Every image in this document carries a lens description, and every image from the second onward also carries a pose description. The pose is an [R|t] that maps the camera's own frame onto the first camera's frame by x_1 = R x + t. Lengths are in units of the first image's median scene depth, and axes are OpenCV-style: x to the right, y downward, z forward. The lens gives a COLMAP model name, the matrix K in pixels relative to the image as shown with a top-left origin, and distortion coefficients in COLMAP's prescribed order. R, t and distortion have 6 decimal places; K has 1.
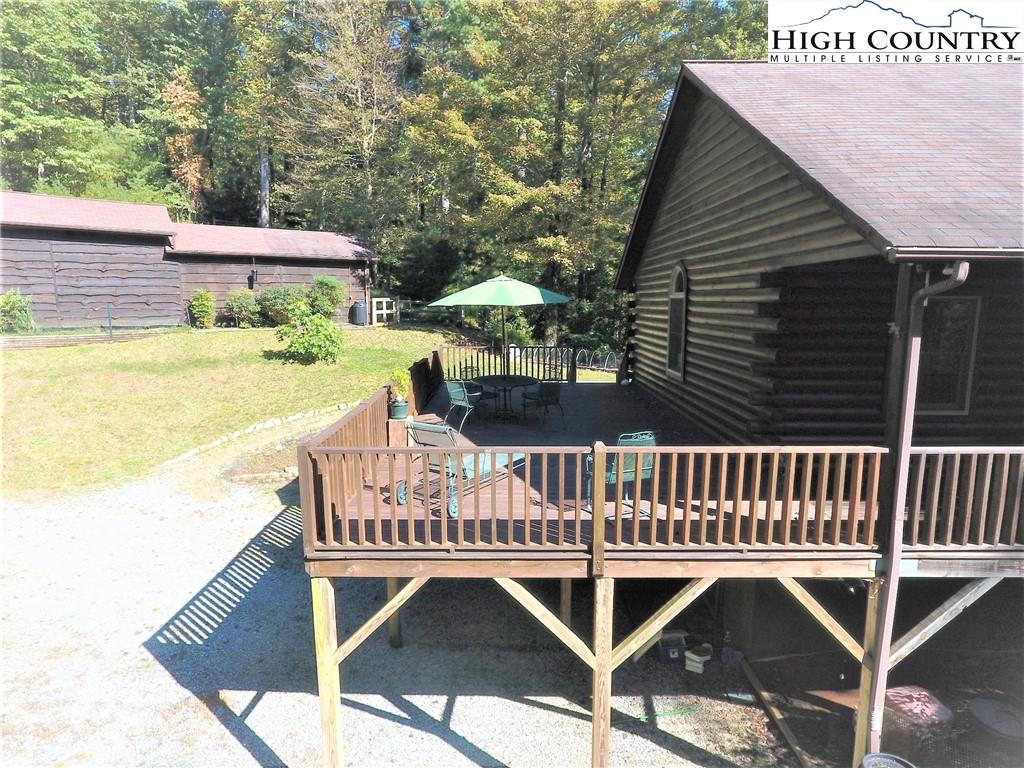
lens RADIAL K [[595.8, 0, 513.1], [0, 595.8, 390.3], [0, 0, 1]] dist [-0.001236, 0.000167]
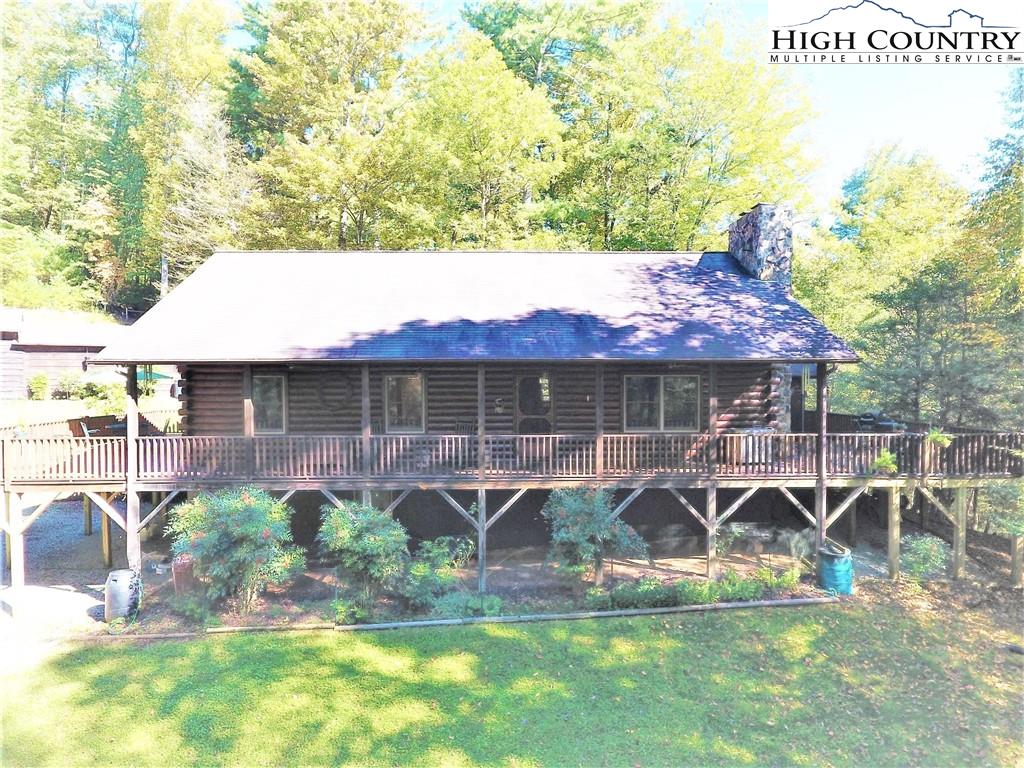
lens RADIAL K [[595.8, 0, 510.8], [0, 595.8, 381.1], [0, 0, 1]] dist [-0.001236, 0.000167]
pose [[0.999359, -0.018780, 0.030491, 0.219785], [0.022772, 0.990397, -0.136364, 0.025007], [-0.027637, 0.136971, 0.990190, -0.151203]]
